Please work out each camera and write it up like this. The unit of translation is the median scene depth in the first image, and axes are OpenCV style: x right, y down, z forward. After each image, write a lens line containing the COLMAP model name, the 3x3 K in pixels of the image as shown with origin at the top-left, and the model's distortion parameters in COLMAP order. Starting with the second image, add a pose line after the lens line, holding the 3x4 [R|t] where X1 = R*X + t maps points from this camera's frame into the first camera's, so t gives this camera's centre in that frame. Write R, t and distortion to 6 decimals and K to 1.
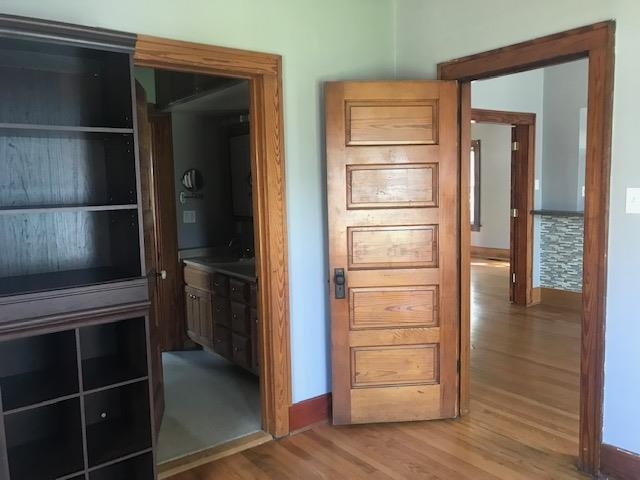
lens RADIAL K [[522.3, 0, 320.0], [0, 522.3, 240.0], [0, 0, 1]] dist [0.003923, -0.001859]
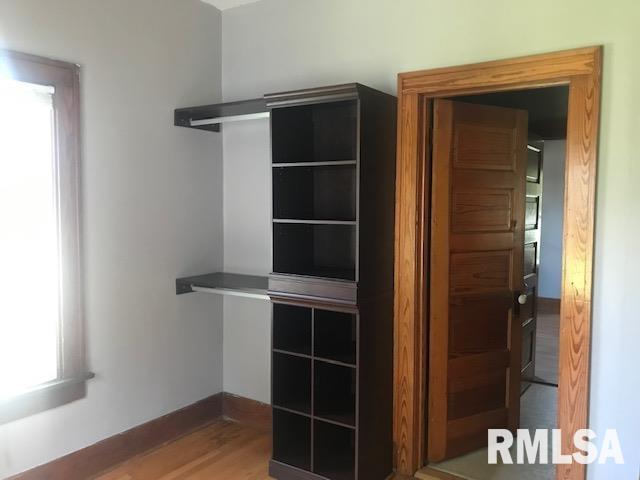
lens RADIAL K [[522.3, 0, 320.0], [0, 522.3, 240.0], [0, 0, 1]] dist [0.003923, -0.001859]
pose [[0.325431, 0.091808, -0.941098, 0.620129], [-0.122804, 0.990950, 0.054205, -0.063953], [0.937557, 0.097930, 0.333760, 0.421623]]
